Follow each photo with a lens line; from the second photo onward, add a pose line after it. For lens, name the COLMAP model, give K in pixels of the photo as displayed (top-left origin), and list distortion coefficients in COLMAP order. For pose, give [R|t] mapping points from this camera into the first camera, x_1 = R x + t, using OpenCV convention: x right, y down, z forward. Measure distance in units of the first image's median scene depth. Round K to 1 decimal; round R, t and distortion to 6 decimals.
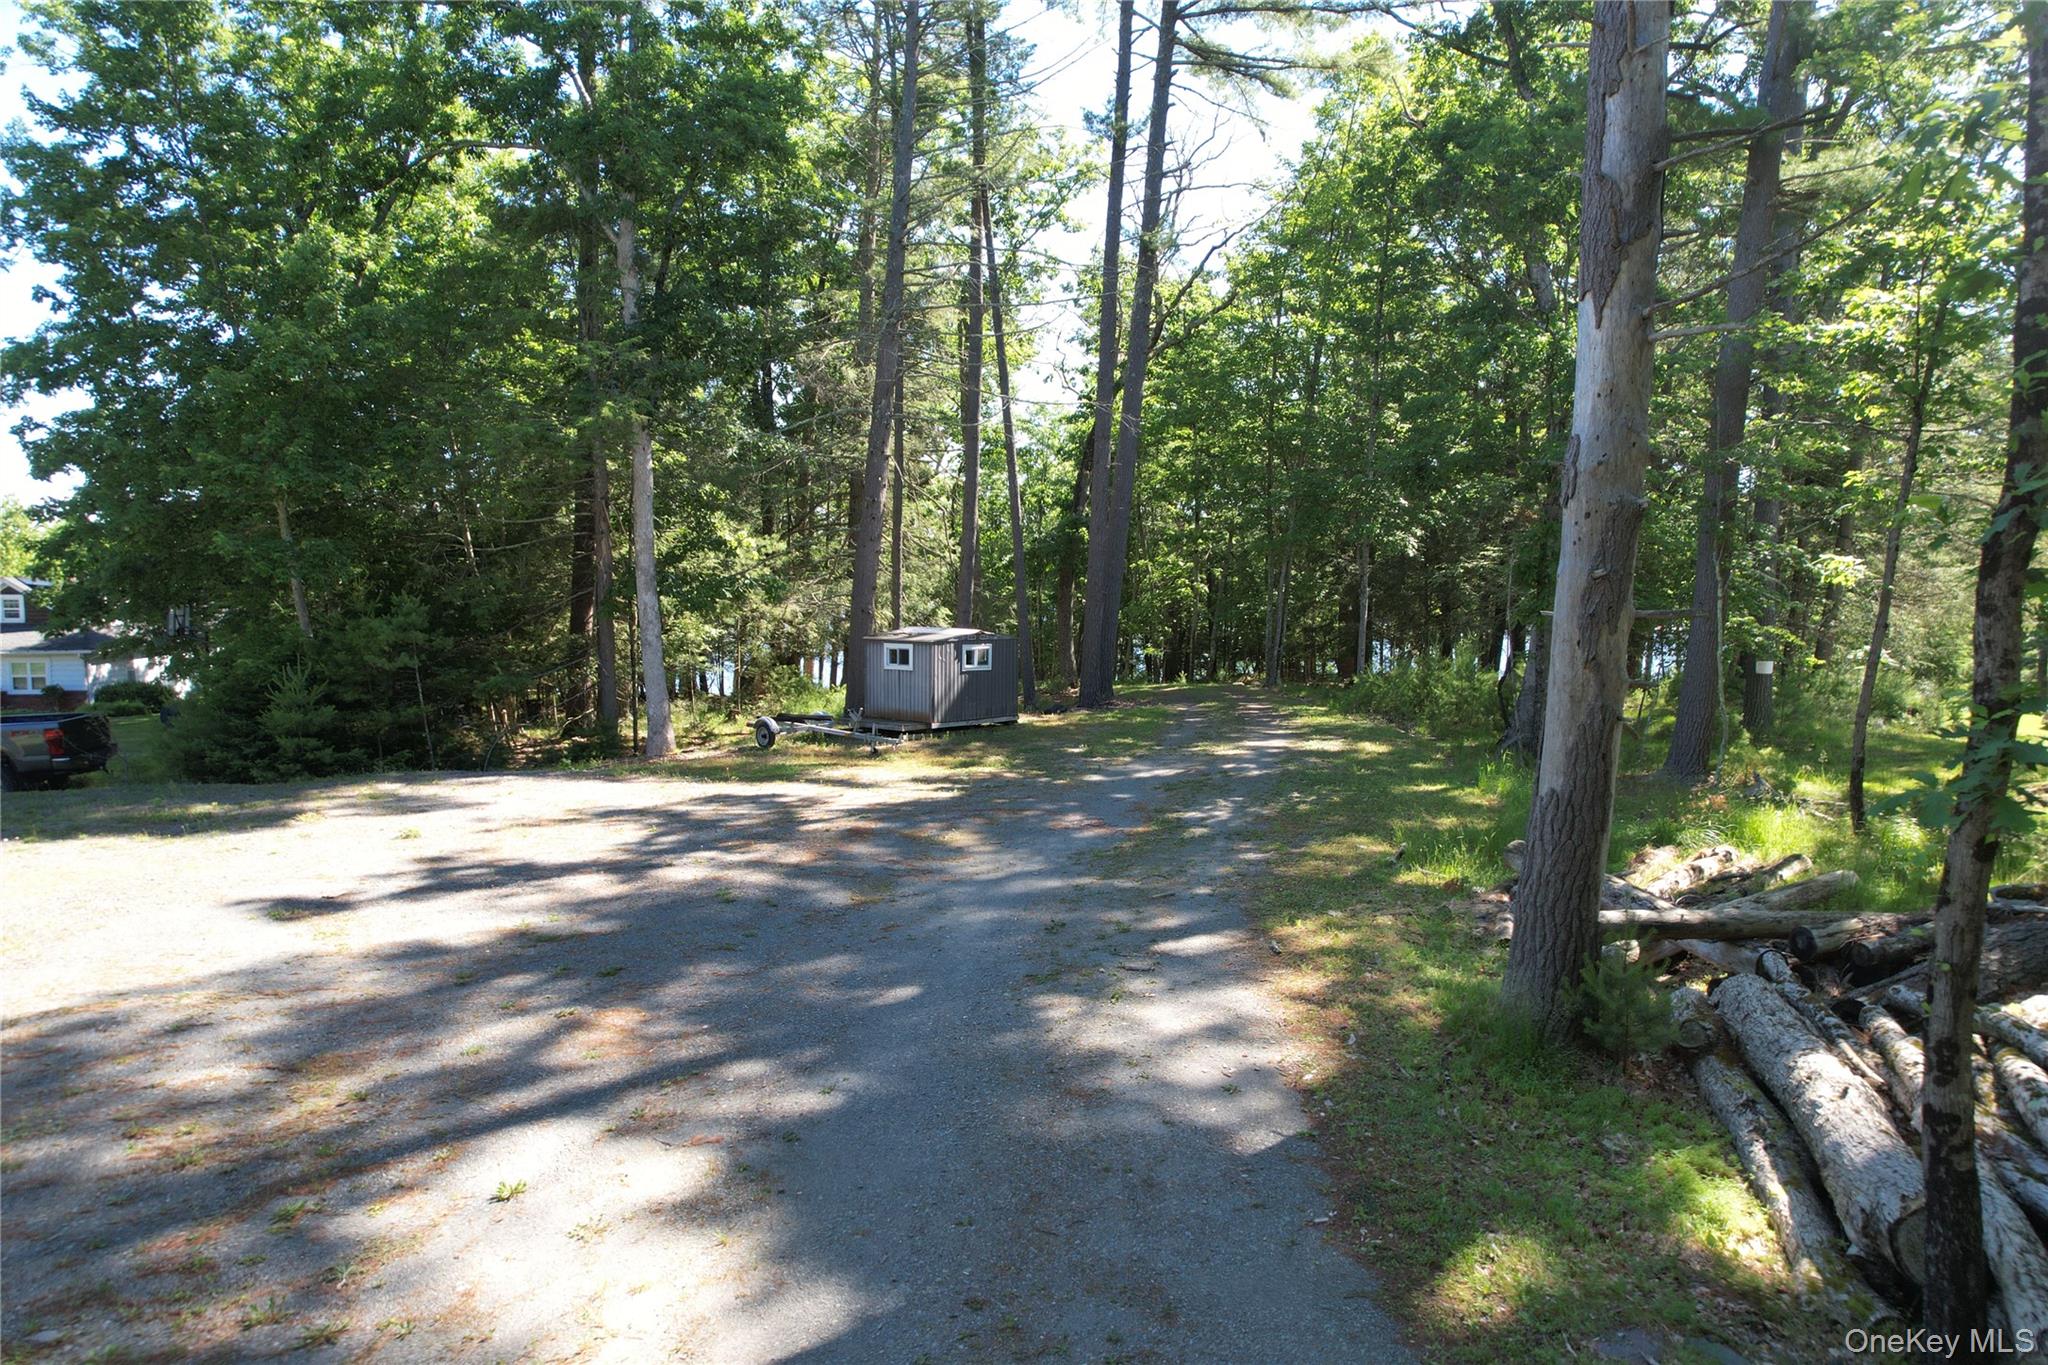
lens RADIAL K [[1296.6, 0, 1031.1], [0, 1296.6, 713.9], [0, 0, 1]] dist [-0.079525, 0.074938]
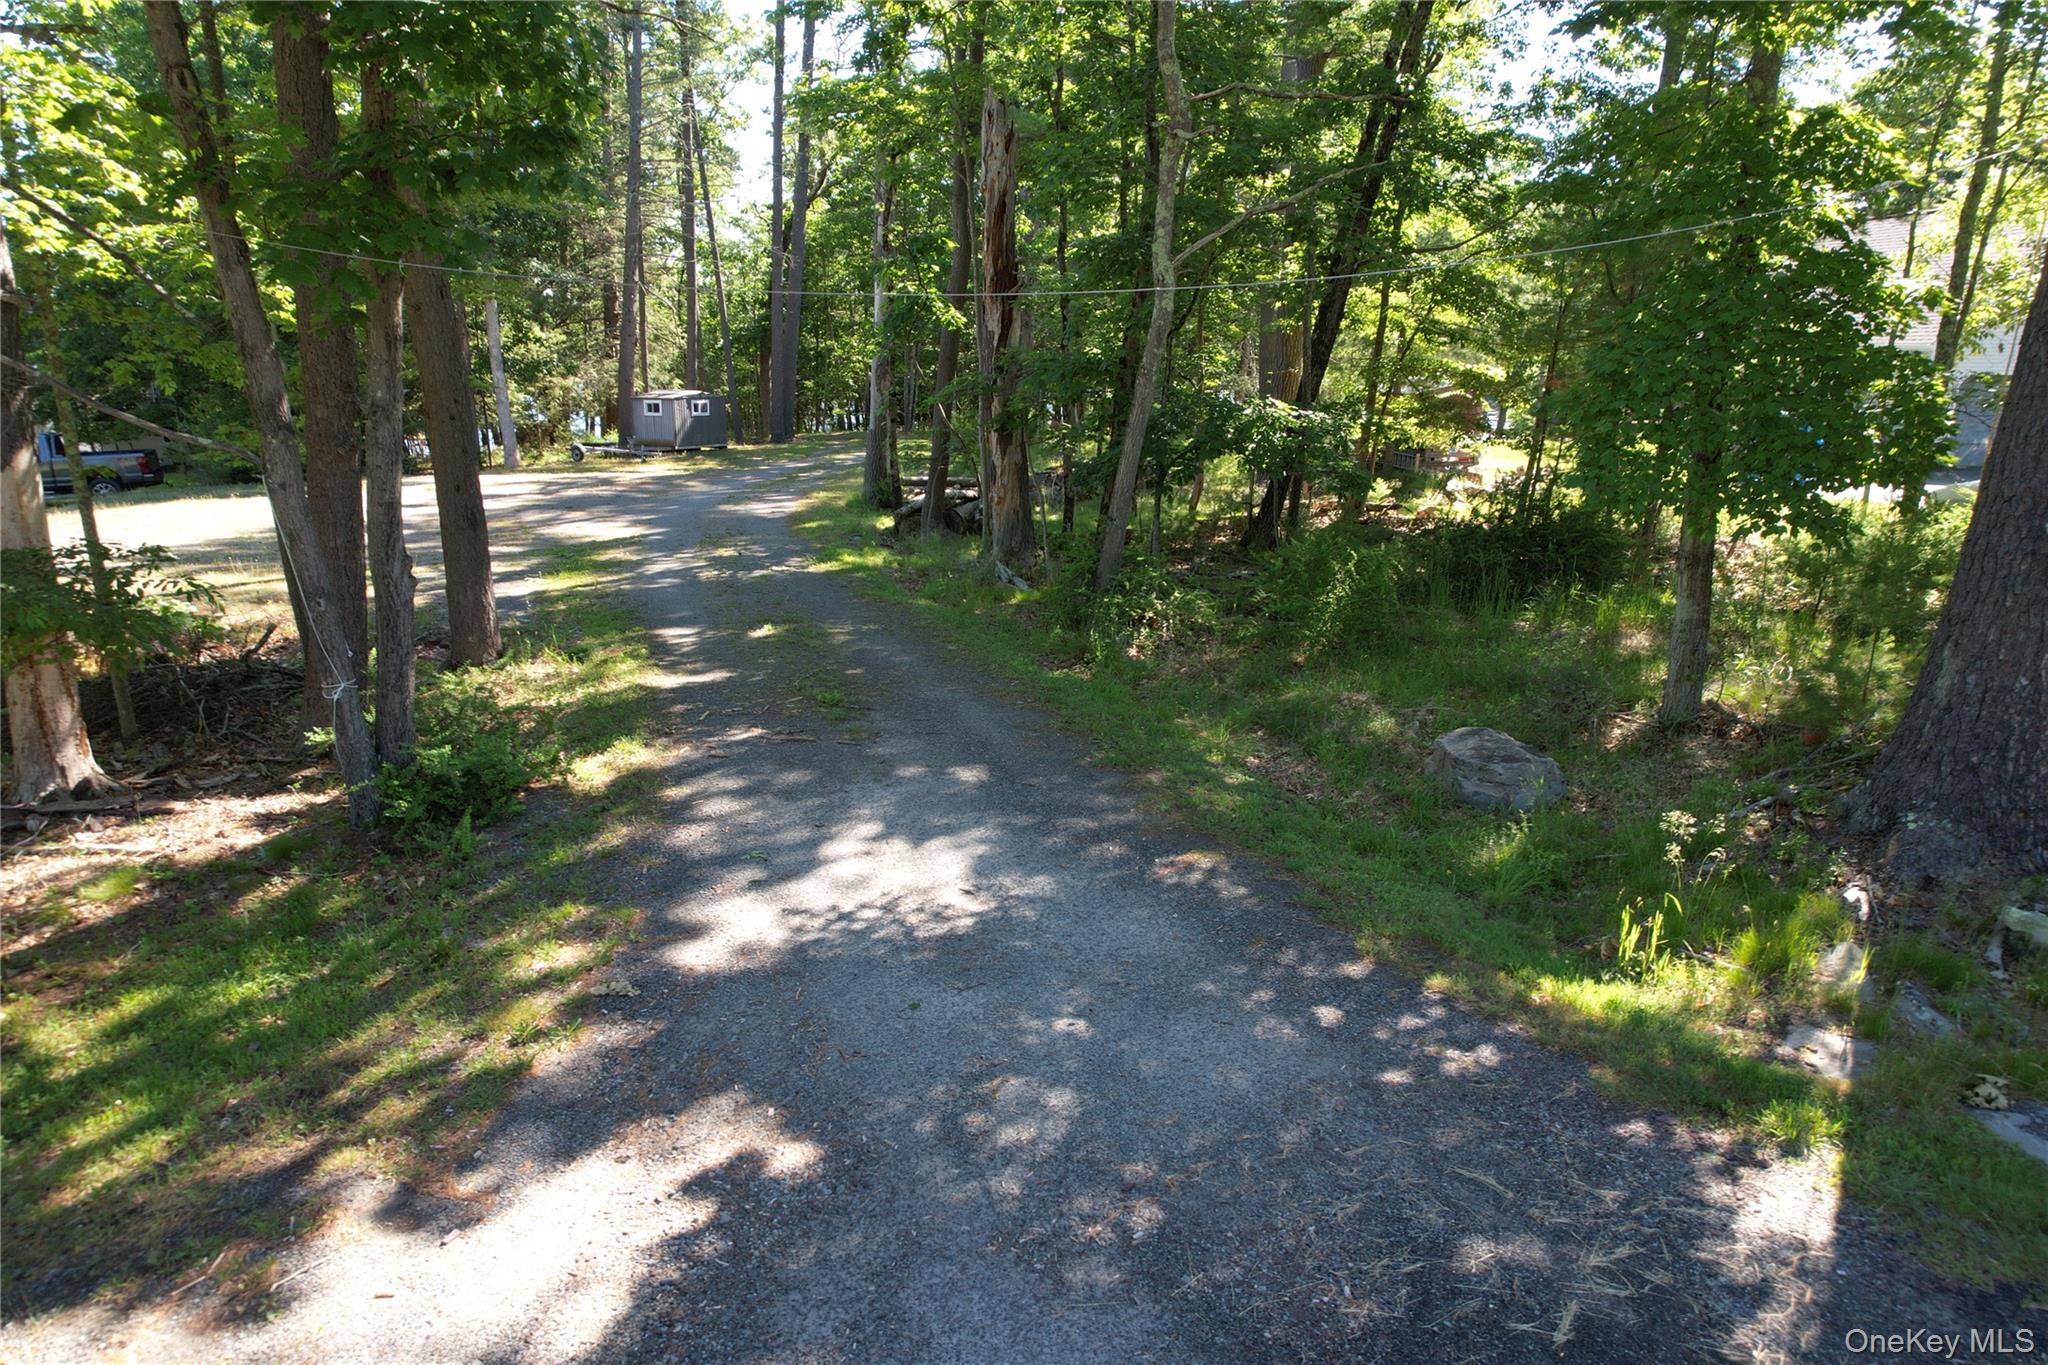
lens RADIAL K [[1314.0, 0, 1031.7], [0, 1314.0, 689.6], [0, 0, 1]] dist [-0.085504, 0.079971]
pose [[0.980794, -0.049664, 0.188616, 0.043393], [0.020374, 0.987836, 0.154160, 0.065844], [-0.193978, -0.147356, 0.969876, -0.779812]]
